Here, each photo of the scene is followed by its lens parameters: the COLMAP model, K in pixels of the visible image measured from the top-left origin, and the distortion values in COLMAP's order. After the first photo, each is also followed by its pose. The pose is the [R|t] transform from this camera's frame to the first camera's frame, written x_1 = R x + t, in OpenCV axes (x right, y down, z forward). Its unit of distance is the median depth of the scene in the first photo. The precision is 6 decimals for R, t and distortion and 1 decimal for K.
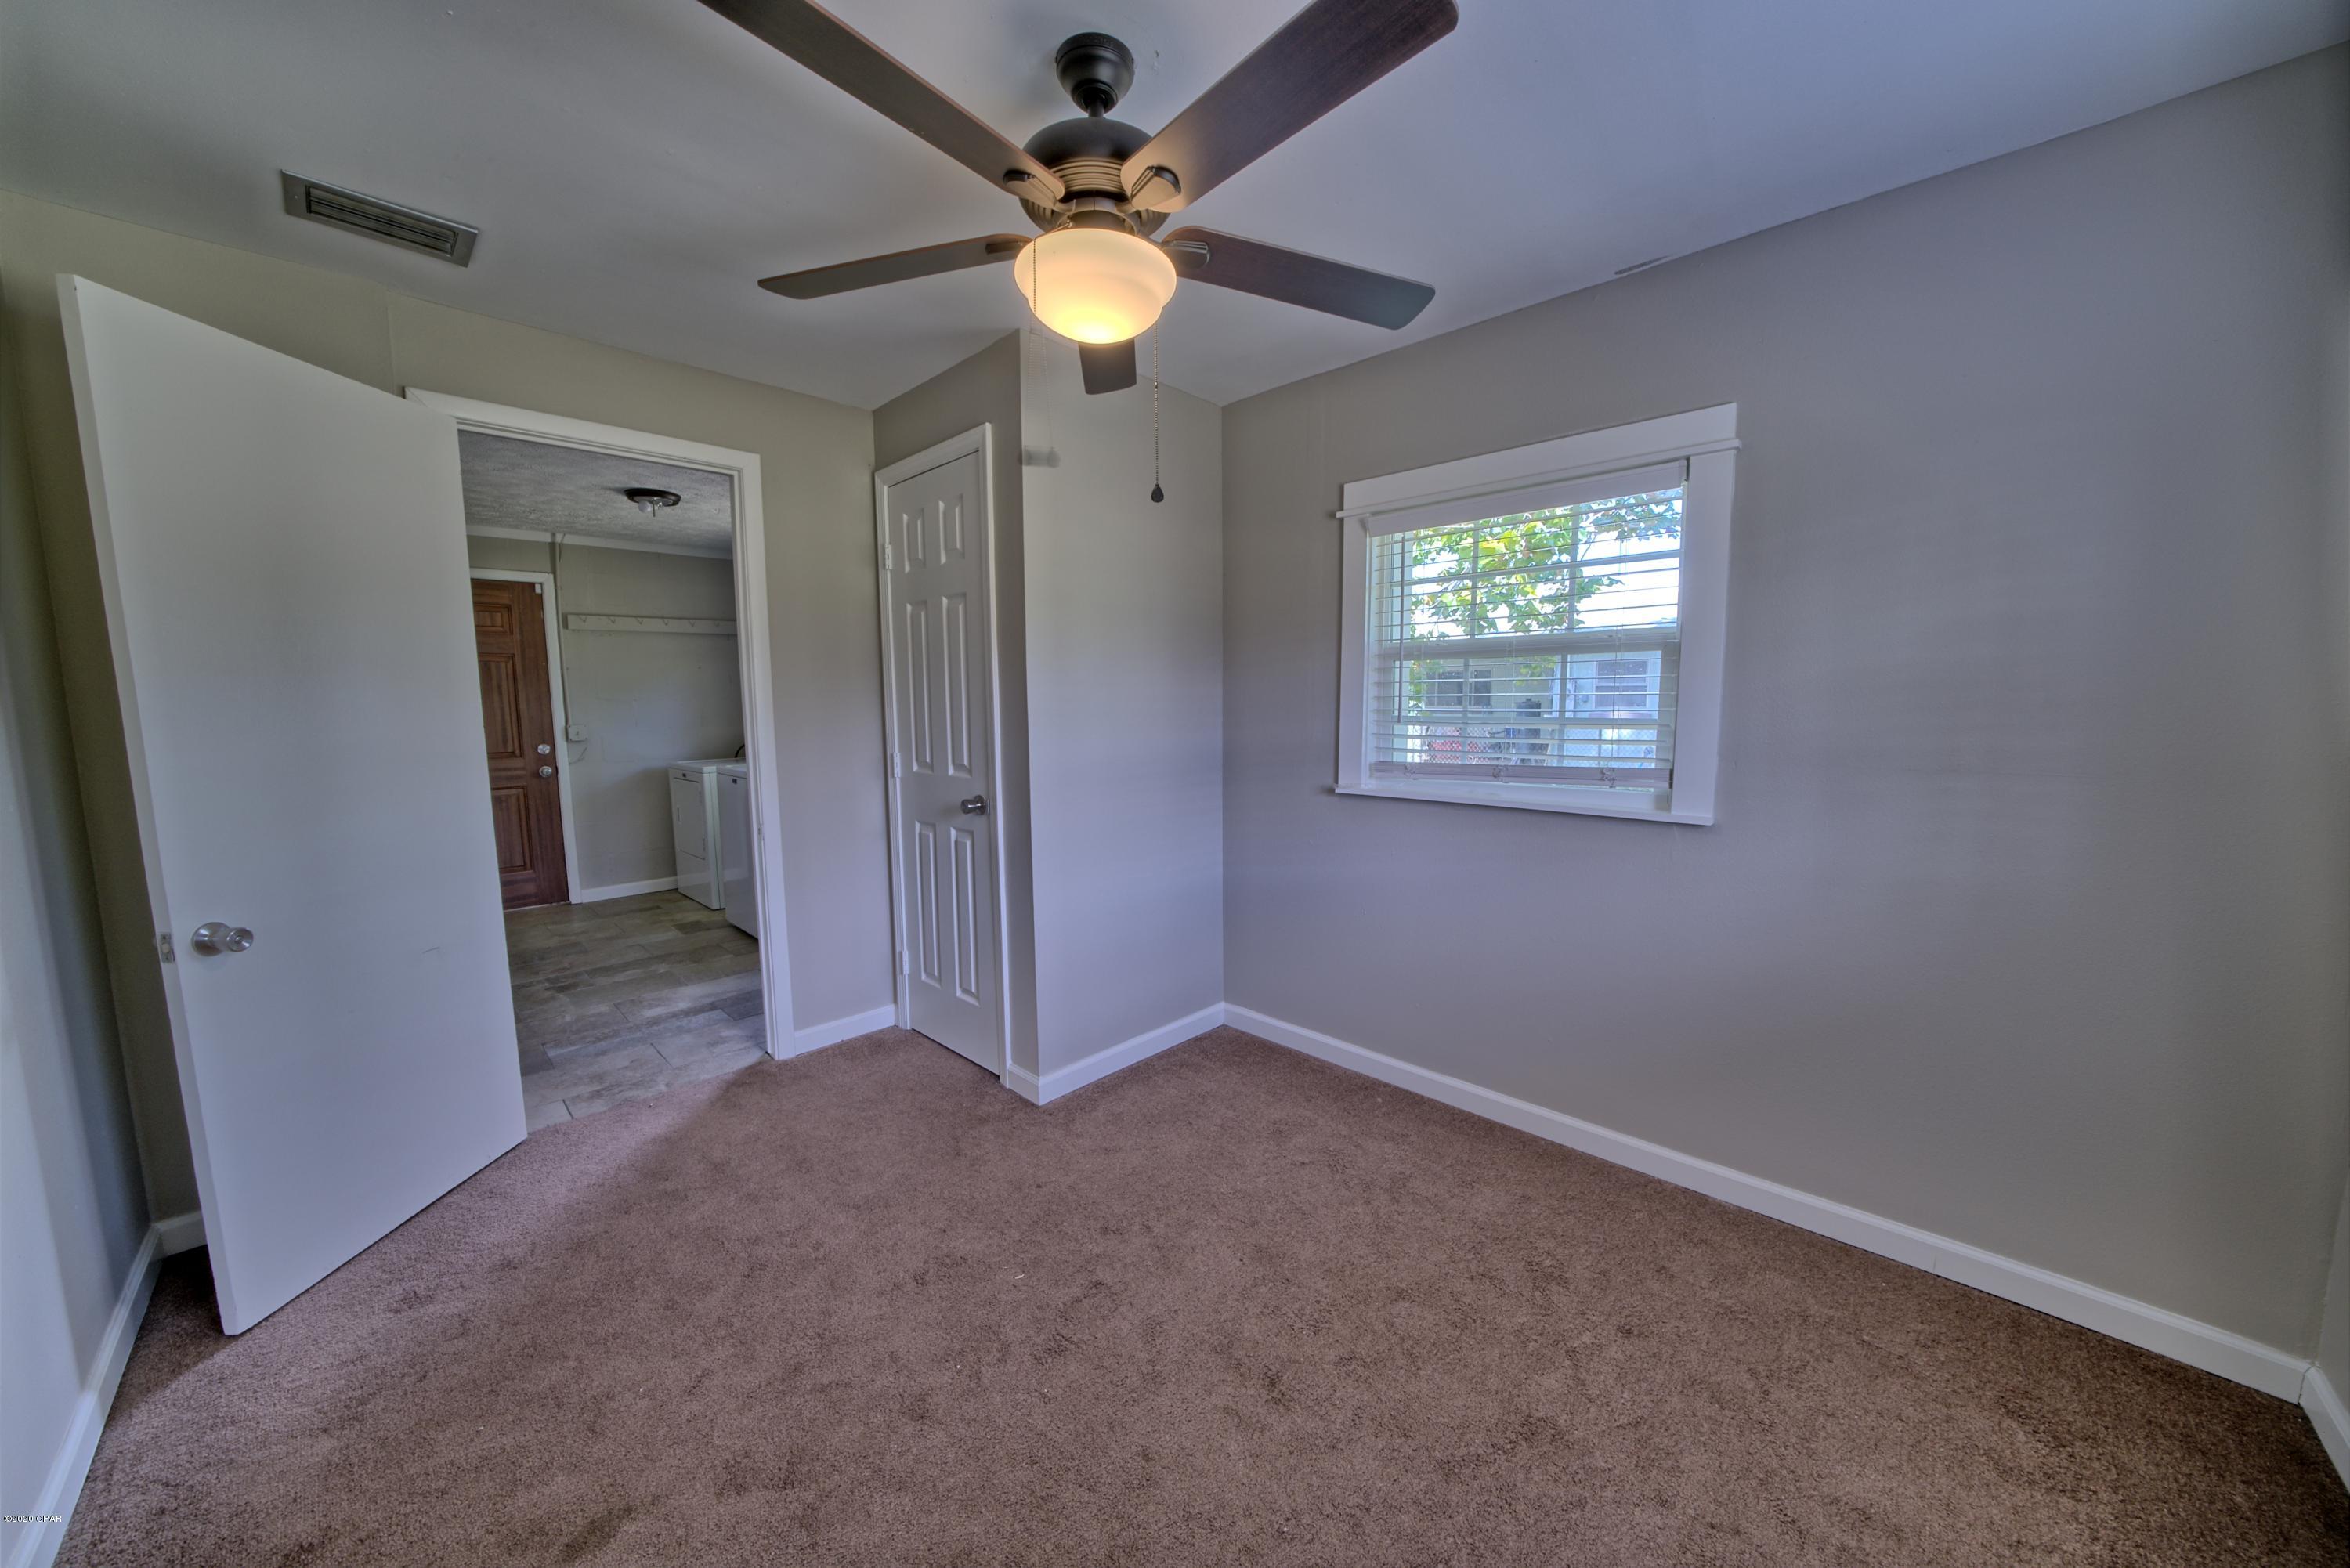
lens RADIAL K [[811.4, 0, 1168.9], [0, 811.4, 786.5], [0, 0, 1]] dist [-0.021156, 0.000242]
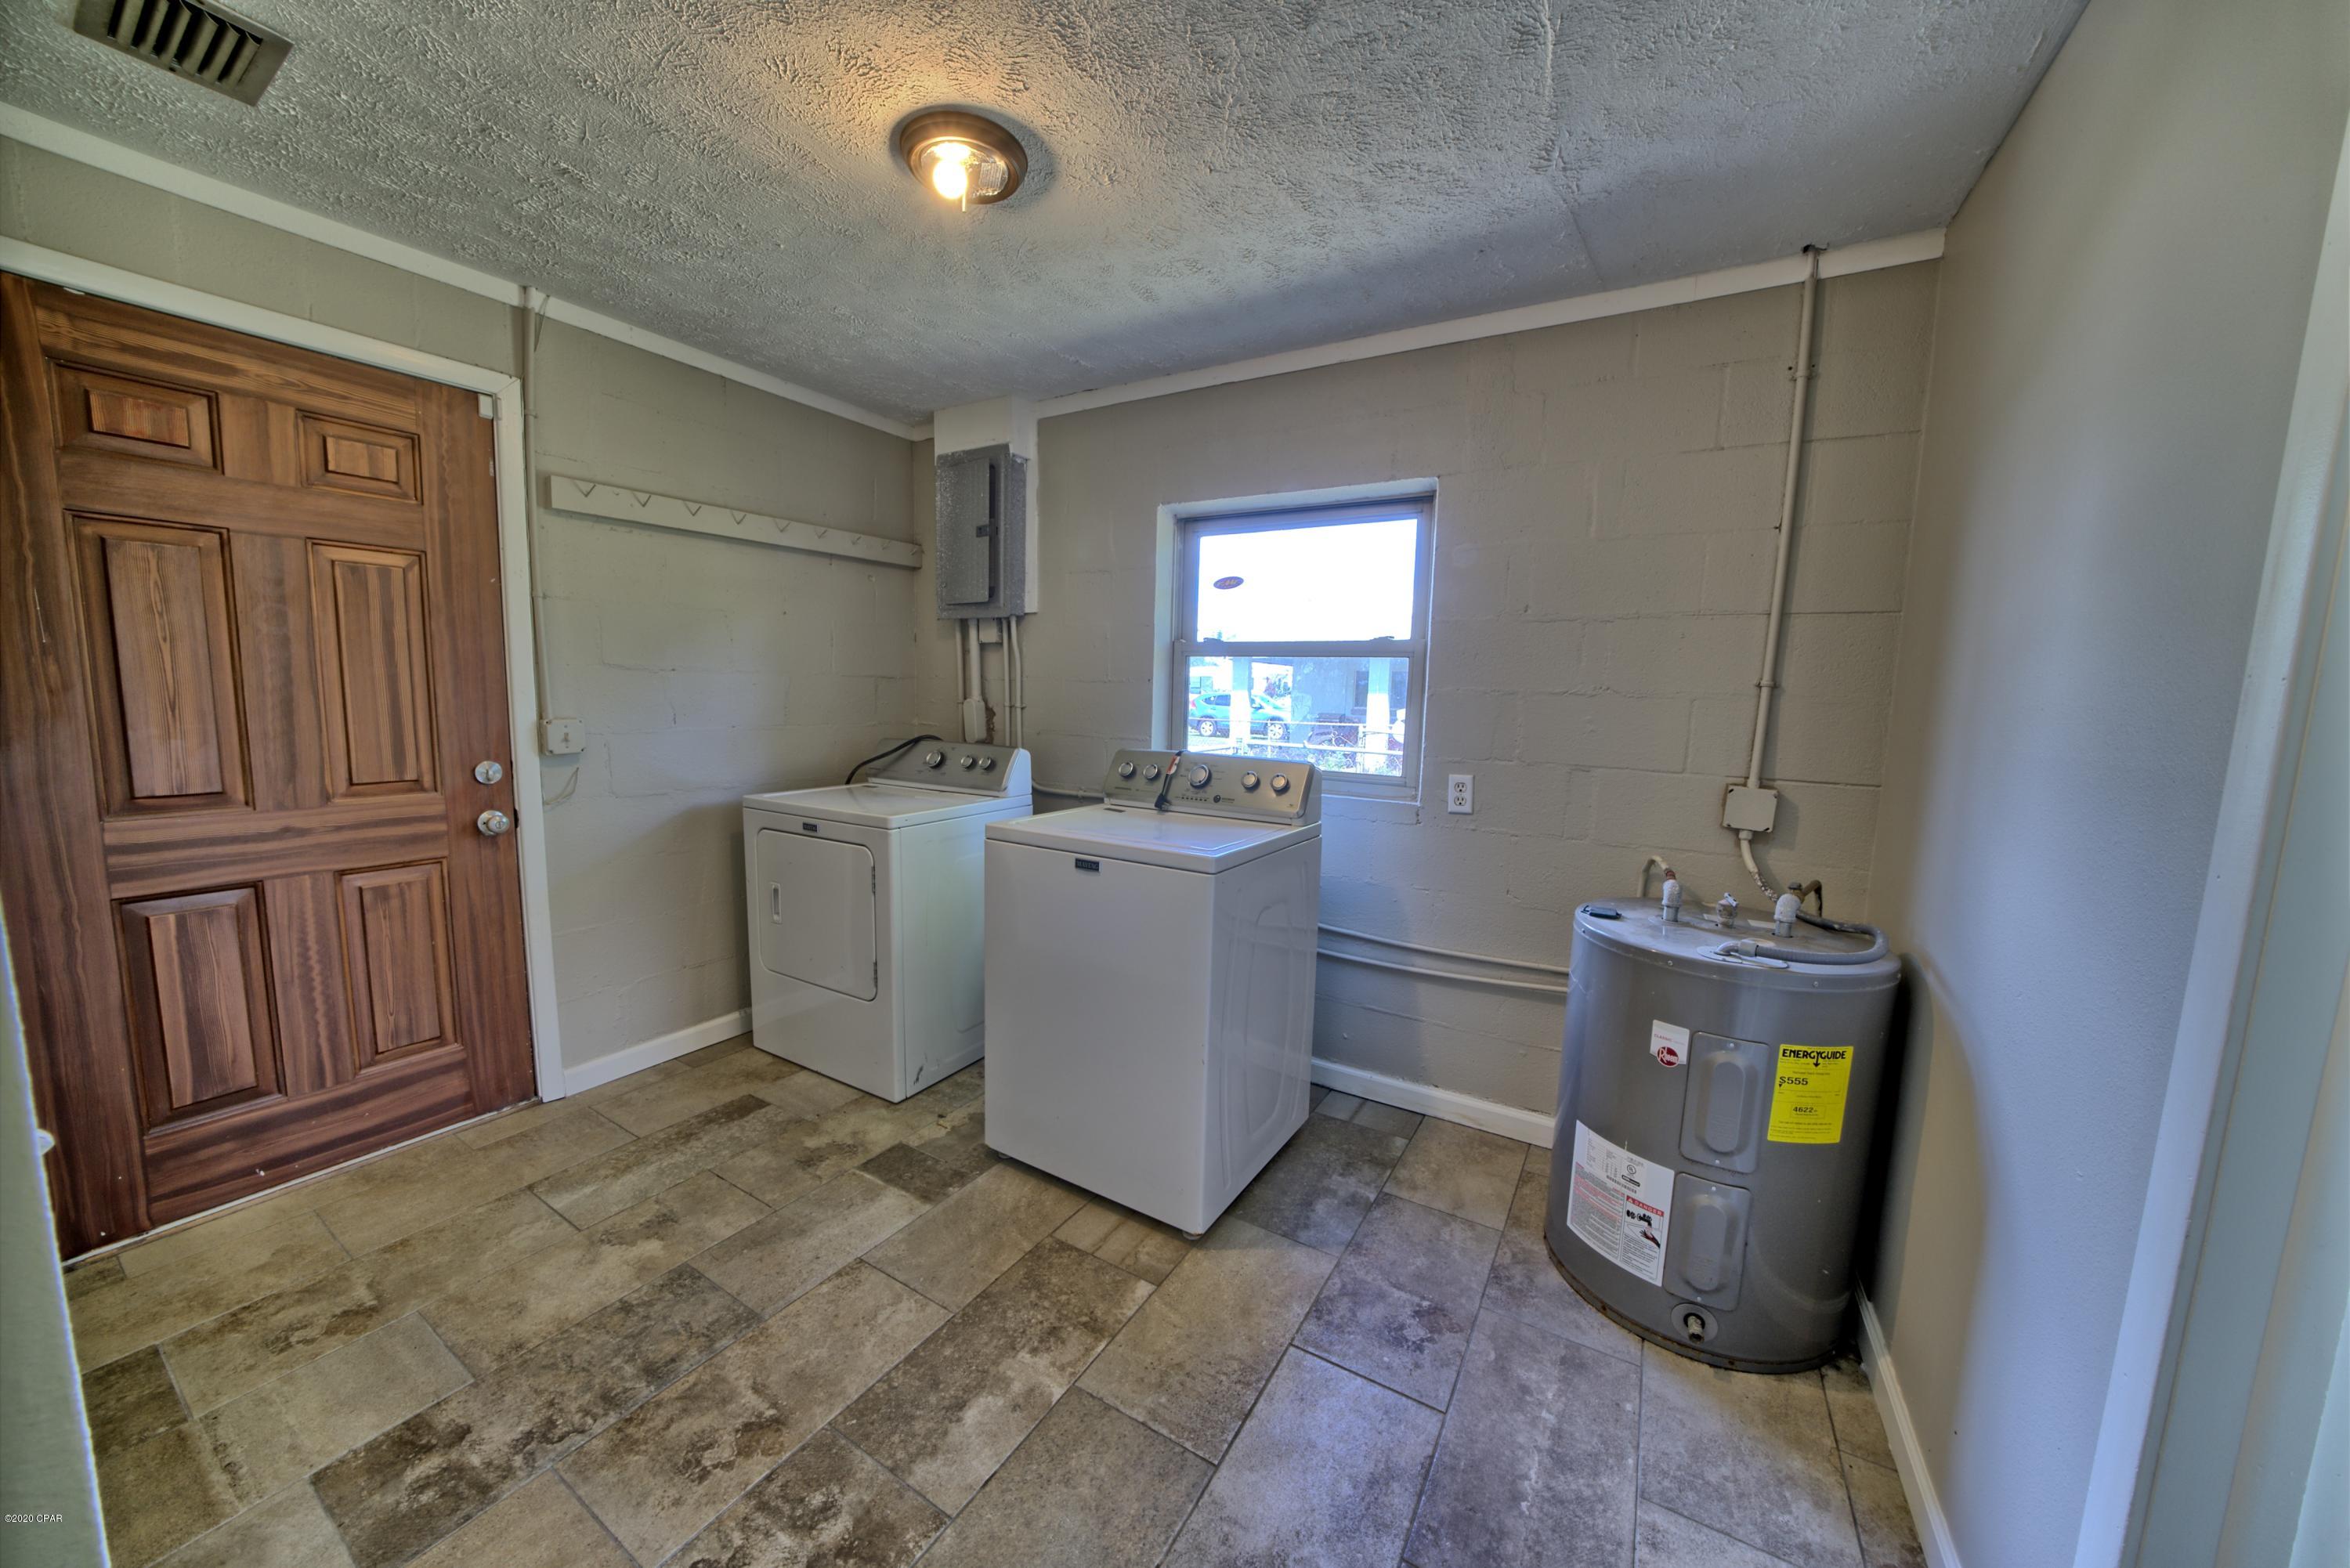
lens RADIAL K [[811.4, 0, 1168.9], [0, 811.4, 786.5], [0, 0, 1]] dist [-0.021156, 0.000242]
pose [[0.972259, 0.008323, 0.233758, -0.853976], [-0.009895, 0.999936, 0.005553, -0.074450], [-0.233696, -0.007712, 0.972279, 0.794319]]
